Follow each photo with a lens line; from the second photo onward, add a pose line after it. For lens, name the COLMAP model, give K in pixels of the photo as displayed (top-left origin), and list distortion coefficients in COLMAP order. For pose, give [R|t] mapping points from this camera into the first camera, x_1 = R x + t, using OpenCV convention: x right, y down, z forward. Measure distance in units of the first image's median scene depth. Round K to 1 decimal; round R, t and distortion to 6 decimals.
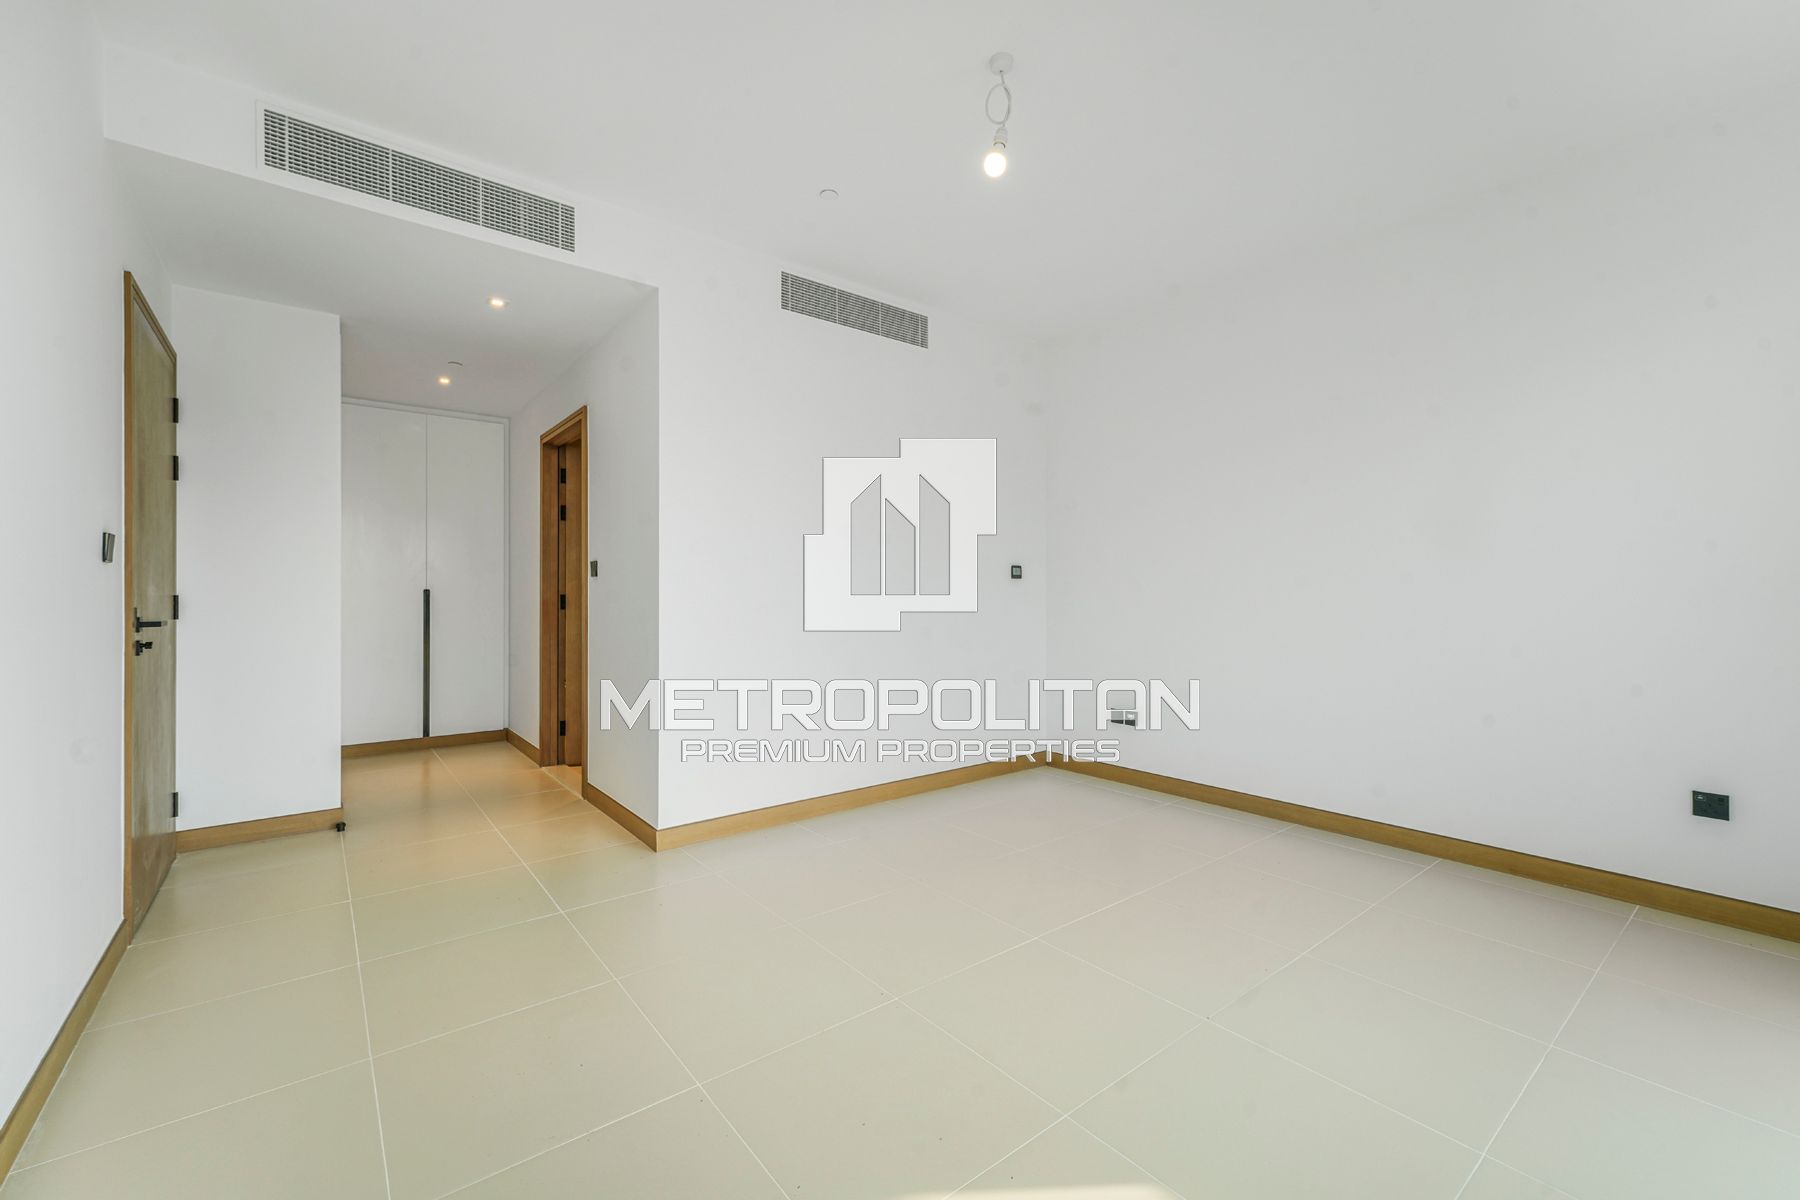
lens RADIAL K [[731.7, 0, 895.7], [0, 731.7, 599.9], [0, 0, 1]] dist [-0.003129, 0.002886]
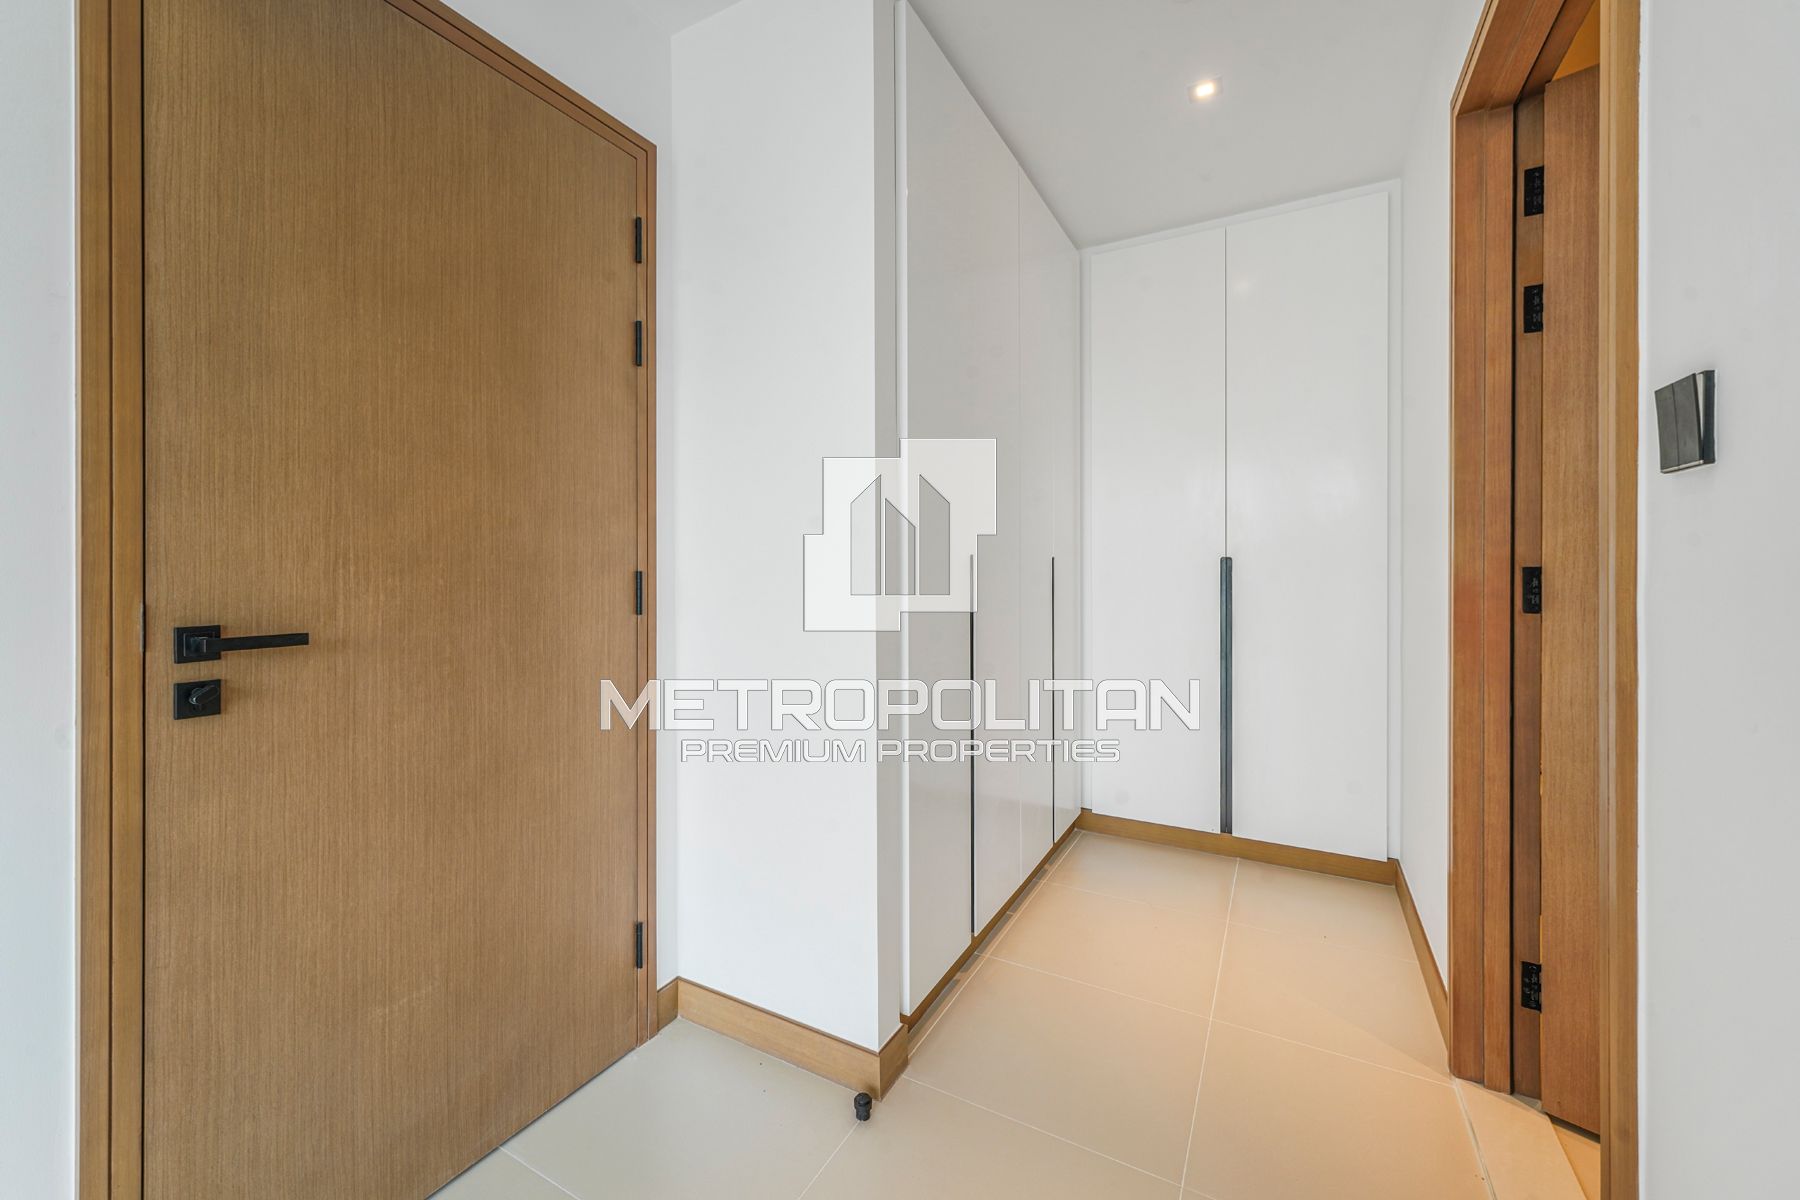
lens RADIAL K [[731.7, 0, 883.1], [0, 731.7, 567.2], [0, 0, 1]] dist [-0.003129, 0.002886]
pose [[0.387412, -0.002315, -0.921904, -0.272542], [-0.005859, 0.999970, -0.004973, -0.003846], [0.921888, 0.007328, 0.387387, 0.620723]]
